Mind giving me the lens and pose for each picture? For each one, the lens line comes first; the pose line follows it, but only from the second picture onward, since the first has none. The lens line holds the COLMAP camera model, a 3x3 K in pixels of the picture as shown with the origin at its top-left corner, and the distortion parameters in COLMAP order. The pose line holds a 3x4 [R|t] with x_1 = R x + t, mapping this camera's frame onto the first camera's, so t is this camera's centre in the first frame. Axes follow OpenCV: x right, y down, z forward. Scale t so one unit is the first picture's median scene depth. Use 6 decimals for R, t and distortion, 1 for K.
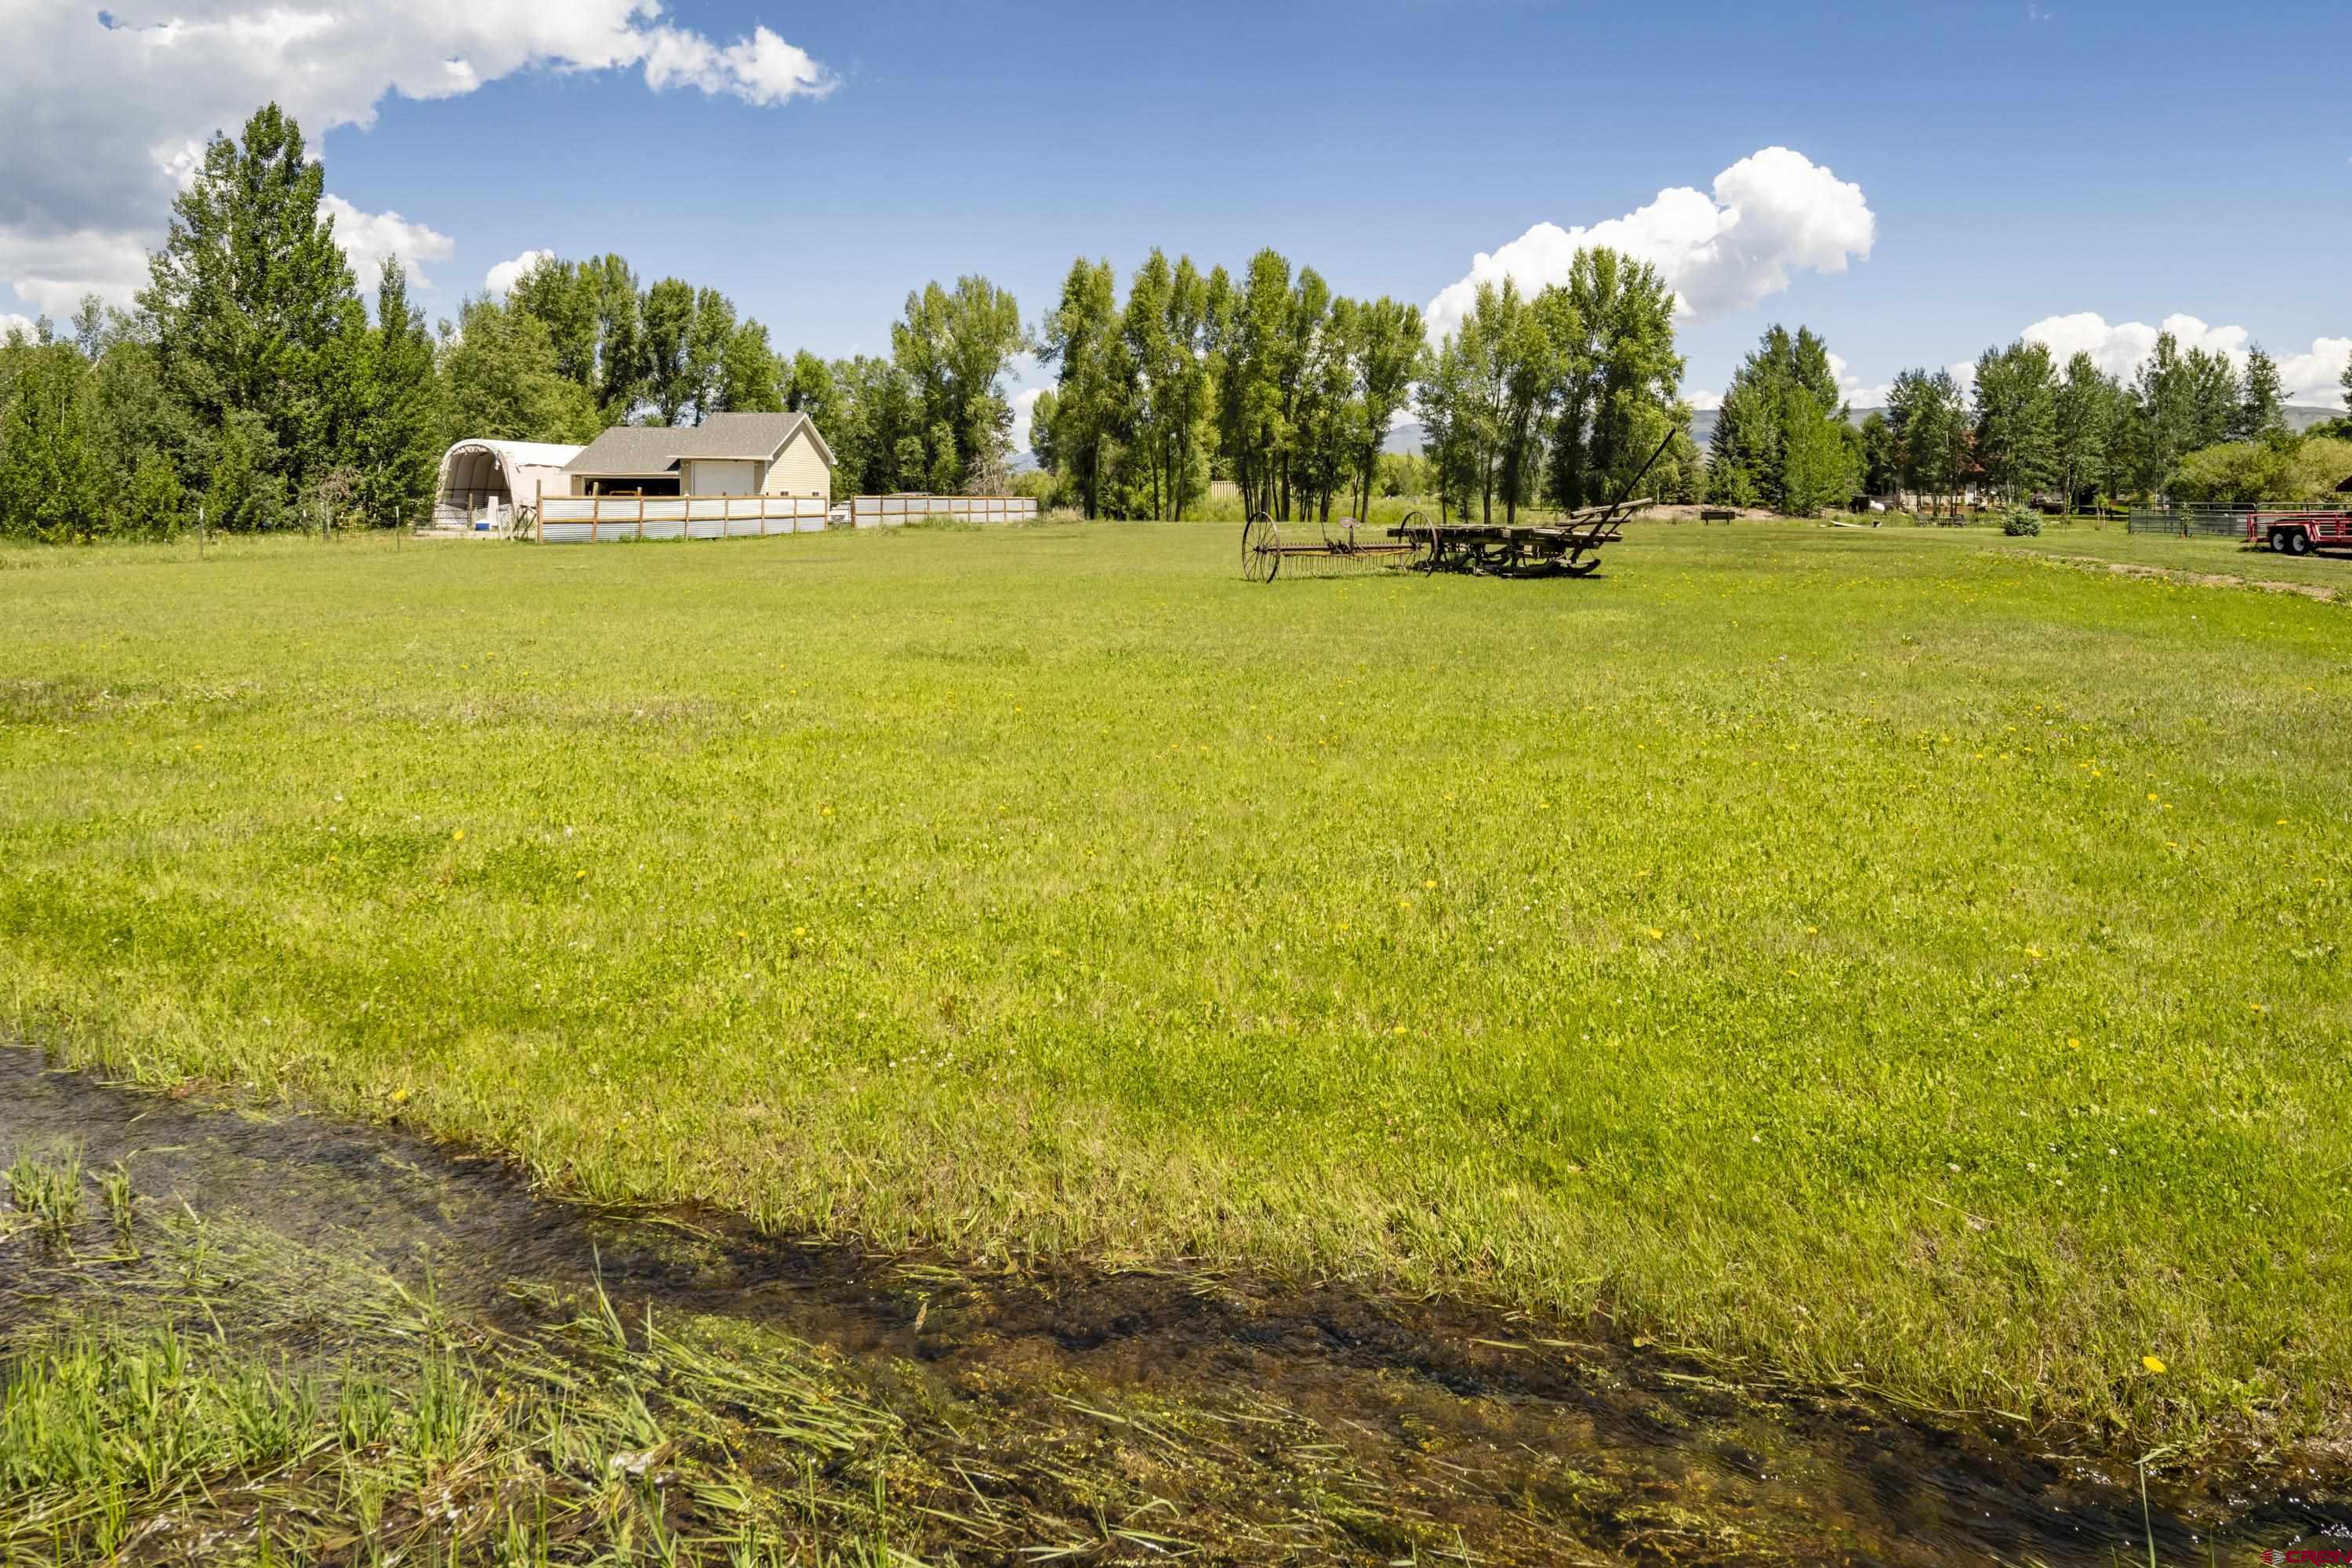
lens RADIAL K [[1262.4, 0, 1176.7], [0, 1262.4, 513.2], [0, 0, 1]] dist [-0.006507, -0.000099]
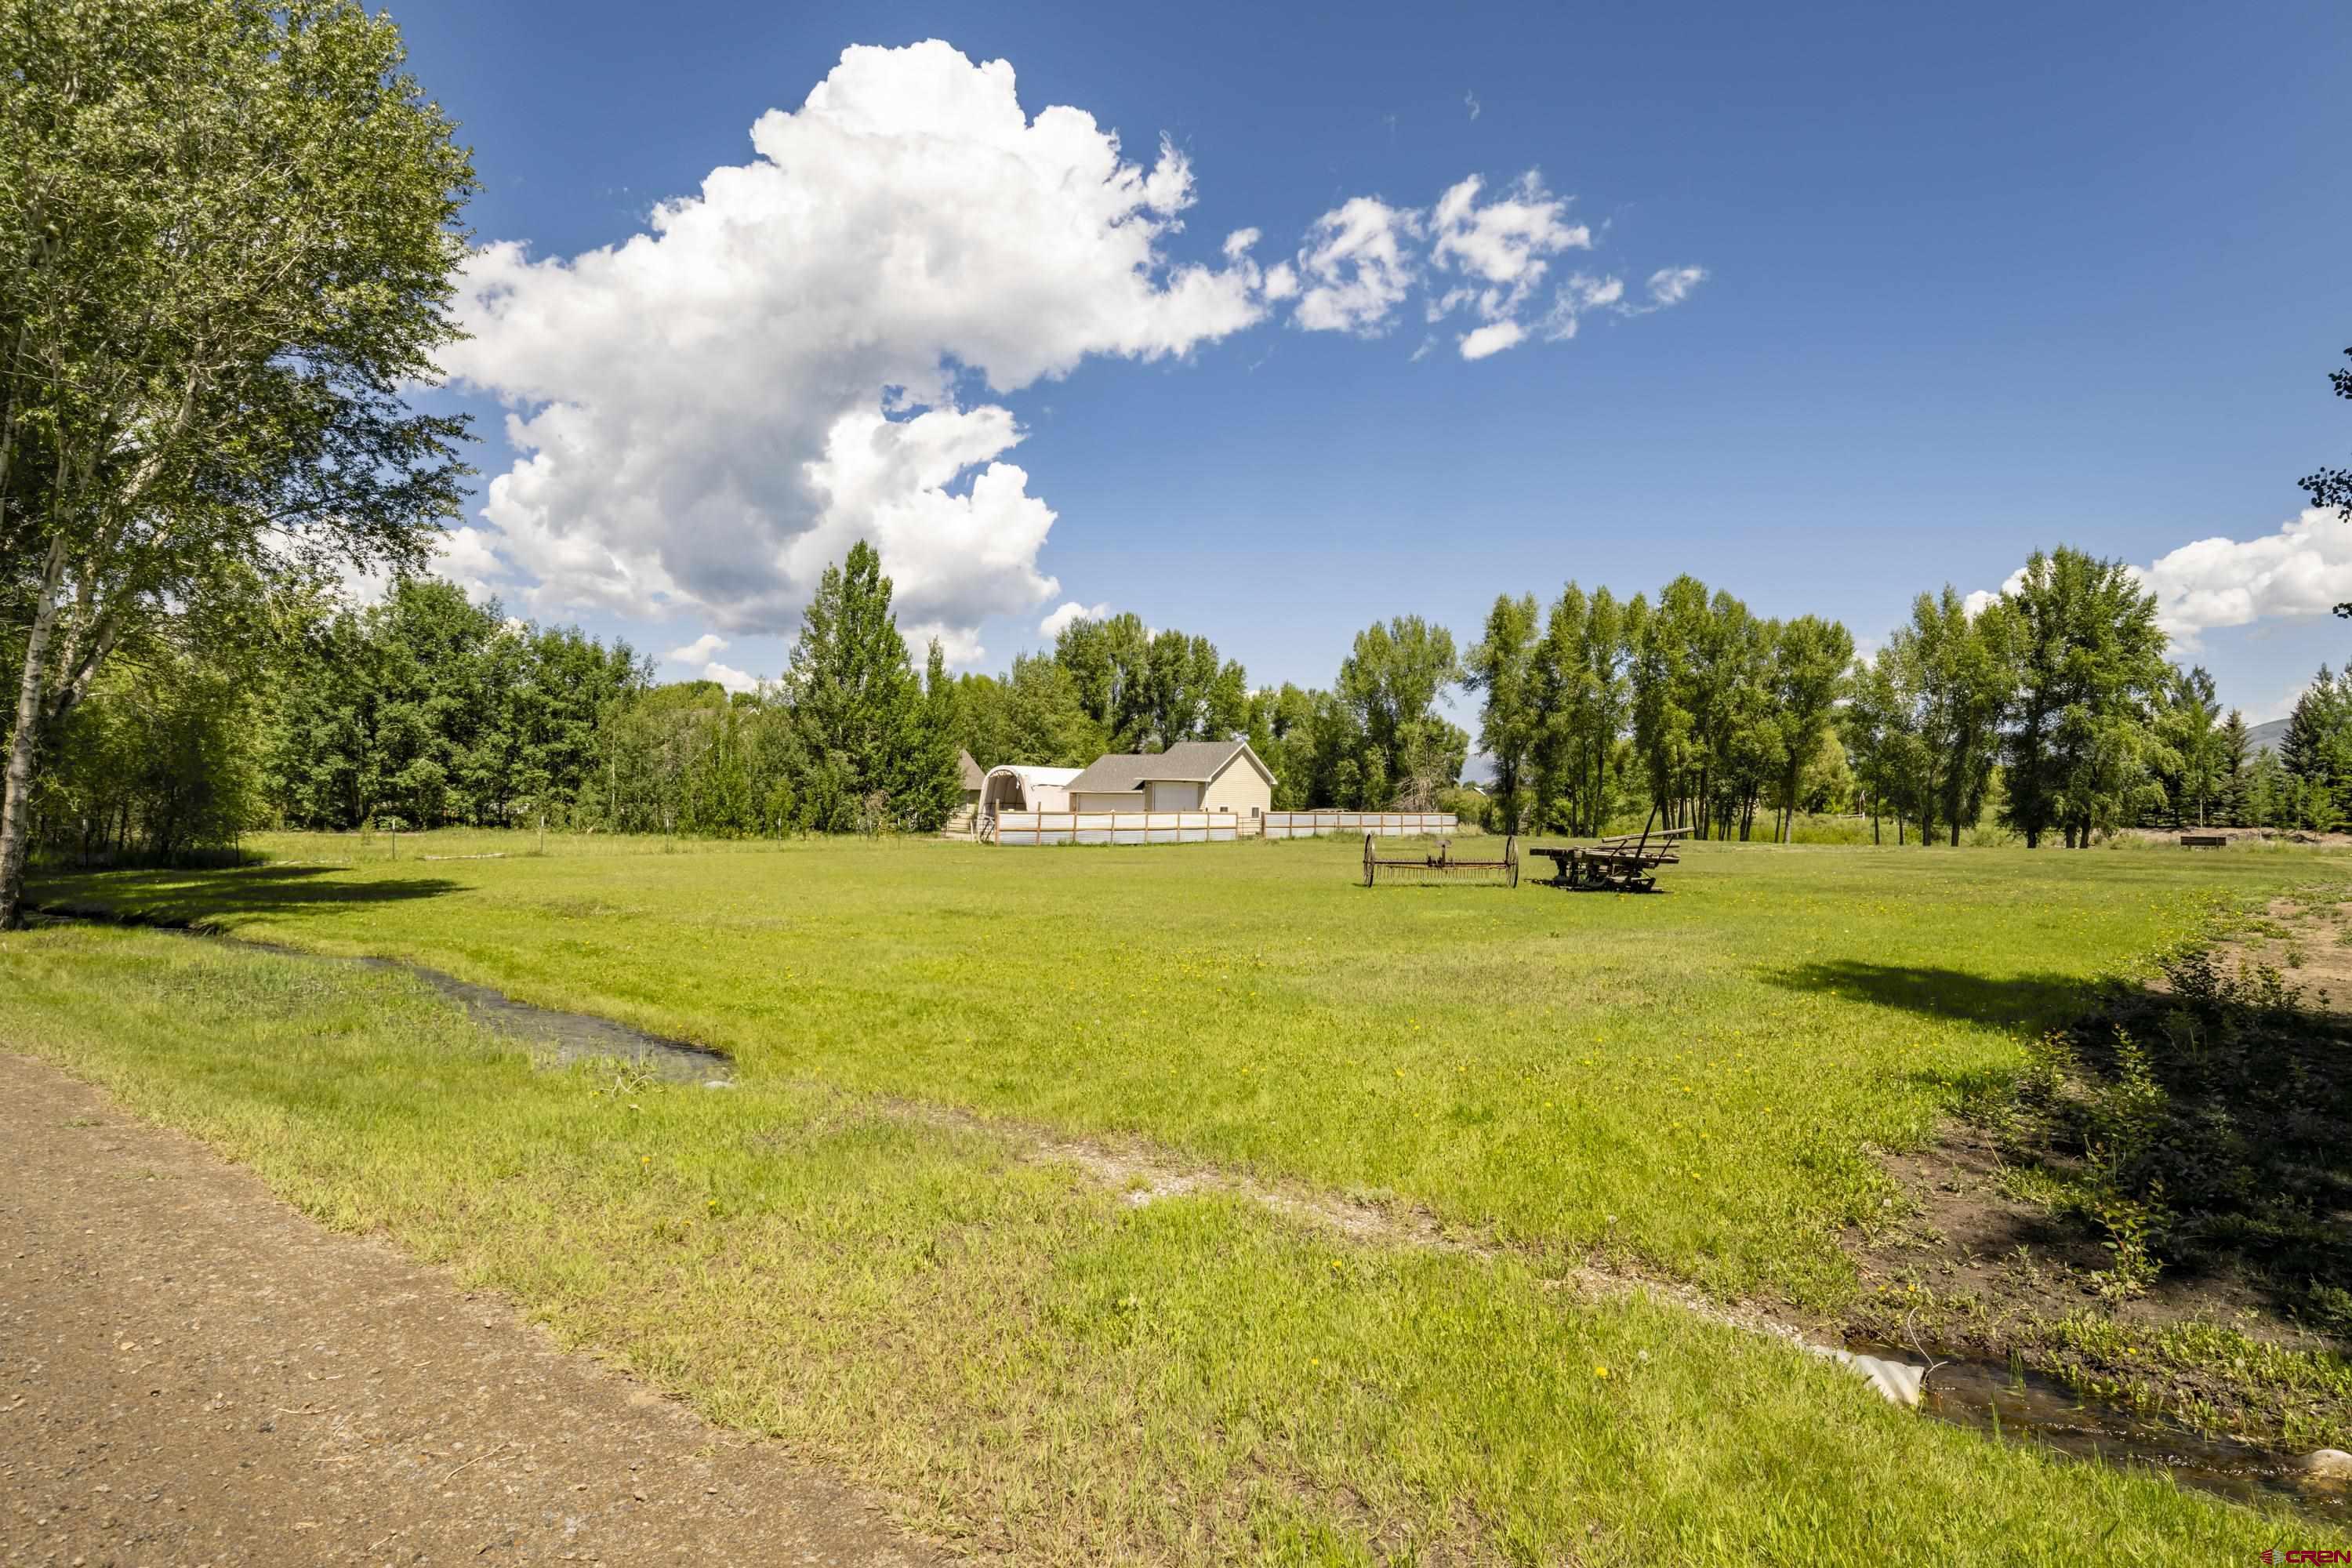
lens RADIAL K [[1246.9, 0, 1230.2], [0, 1246.9, 790.5], [0, 0, 1]] dist [-0.001133, 0.001129]
pose [[0.914351, 0.003059, -0.404910, 0.152377], [-0.013463, 0.999648, -0.022850, -0.004672], [0.404698, 0.026344, 0.914071, -0.082896]]
